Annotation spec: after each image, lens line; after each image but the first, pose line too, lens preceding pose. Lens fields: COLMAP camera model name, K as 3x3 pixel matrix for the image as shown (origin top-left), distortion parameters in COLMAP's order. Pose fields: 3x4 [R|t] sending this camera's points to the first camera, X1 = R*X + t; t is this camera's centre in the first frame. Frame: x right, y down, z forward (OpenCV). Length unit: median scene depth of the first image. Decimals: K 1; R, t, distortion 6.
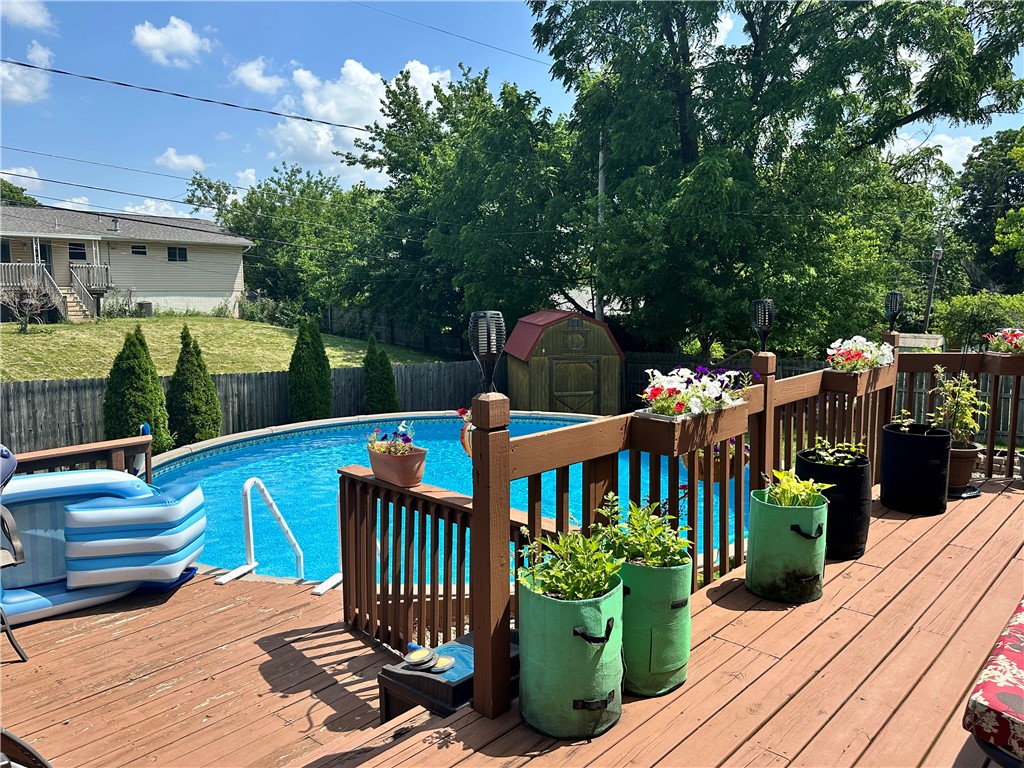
lens RADIAL K [[753.3, 0, 512.0], [0, 753.3, 384.0], [0, 0, 1]] dist [0.111423, -0.166379]
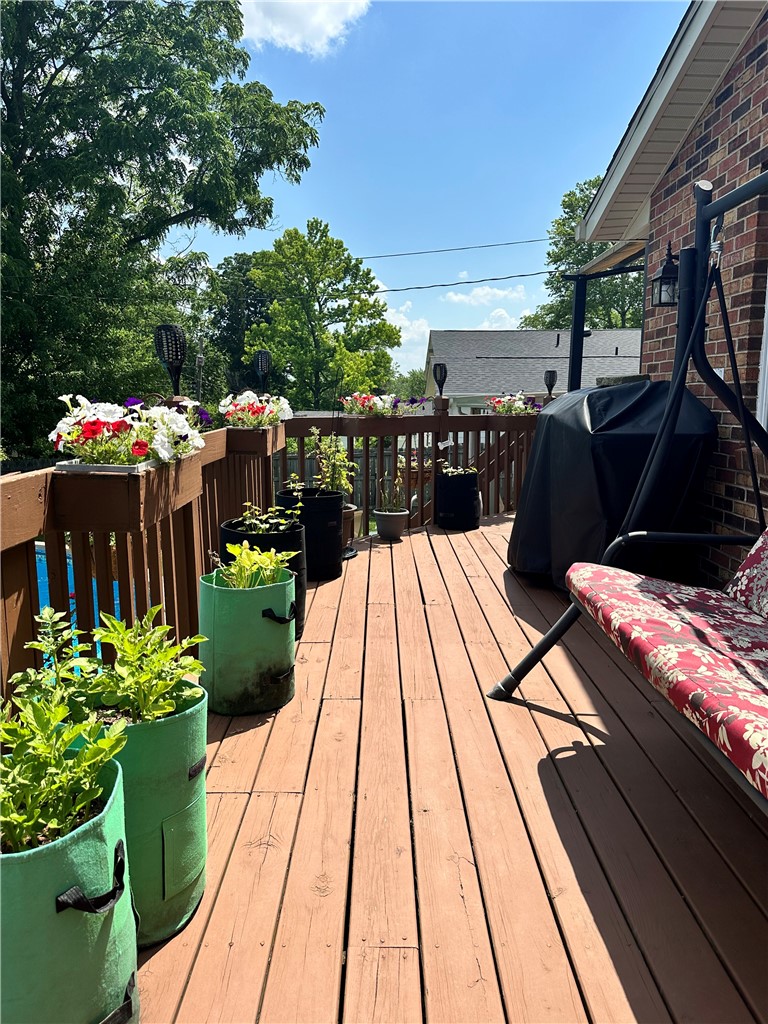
lens RADIAL K [[753.3, 0, 384.0], [0, 753.3, 512.0], [0, 0, 1]] dist [0.111423, -0.166379]
pose [[0.735273, -0.097954, 0.670655, -0.037629], [0.079215, 0.995140, 0.058500, 0.045264], [-0.673126, 0.010112, 0.739459, 0.312853]]
